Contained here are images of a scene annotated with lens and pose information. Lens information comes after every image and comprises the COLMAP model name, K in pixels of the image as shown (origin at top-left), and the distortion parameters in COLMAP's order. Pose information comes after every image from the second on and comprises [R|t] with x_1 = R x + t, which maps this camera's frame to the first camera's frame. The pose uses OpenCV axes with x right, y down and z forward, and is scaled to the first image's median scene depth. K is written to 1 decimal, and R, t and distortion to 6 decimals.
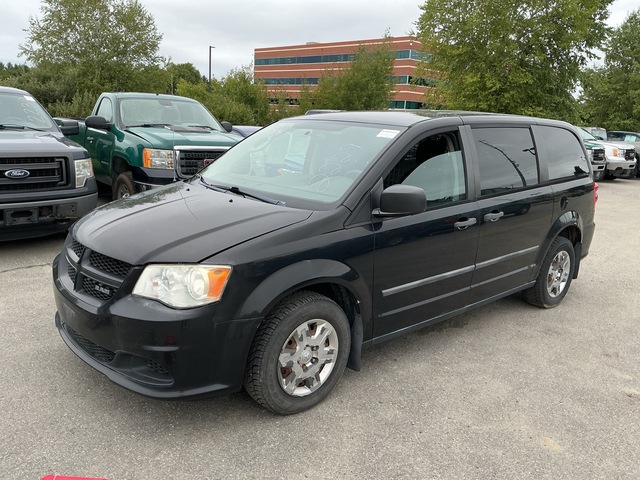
lens RADIAL K [[531.8, 0, 320.0], [0, 531.8, 240.0], [0, 0, 1]] dist [0.027888, -0.053557]
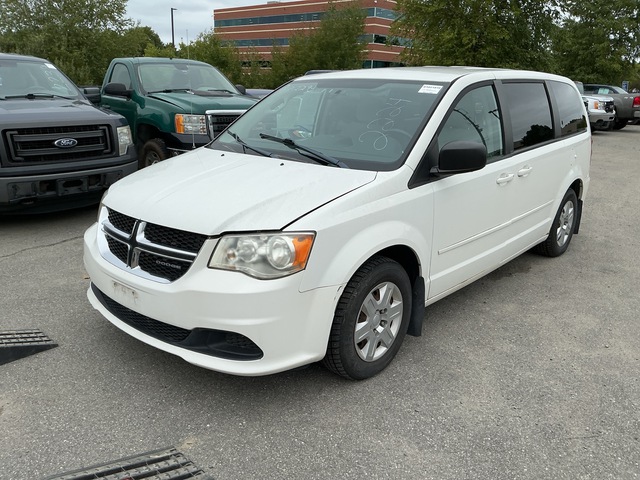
lens RADIAL K [[534.2, 0, 320.0], [0, 534.2, 240.0], [0, 0, 1]] dist [0.018886, -0.040977]
pose [[0.997034, -0.047633, 0.060449, -0.111779], [0.043601, 0.996843, 0.066361, 0.006539], [-0.063419, -0.063528, 0.995963, -0.019663]]
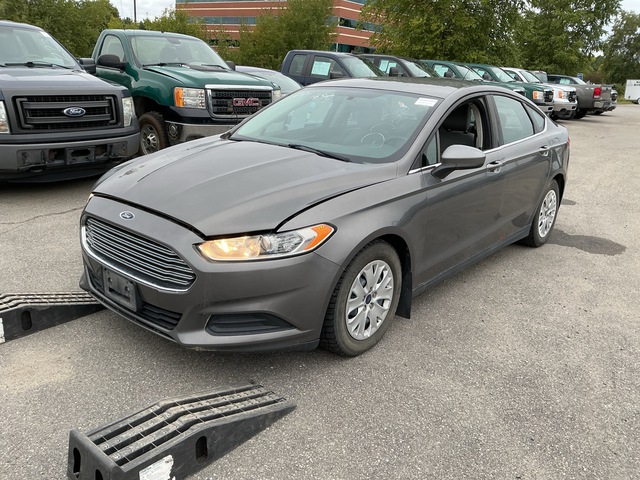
lens RADIAL K [[534.2, 0, 320.0], [0, 534.2, 240.0], [0, 0, 1]] dist [0.018886, -0.040977]
pose [[0.990083, -0.038752, 0.135033, -0.173923], [0.025490, 0.994801, 0.098594, 0.017566], [-0.138152, -0.094174, 0.985924, -0.044079]]
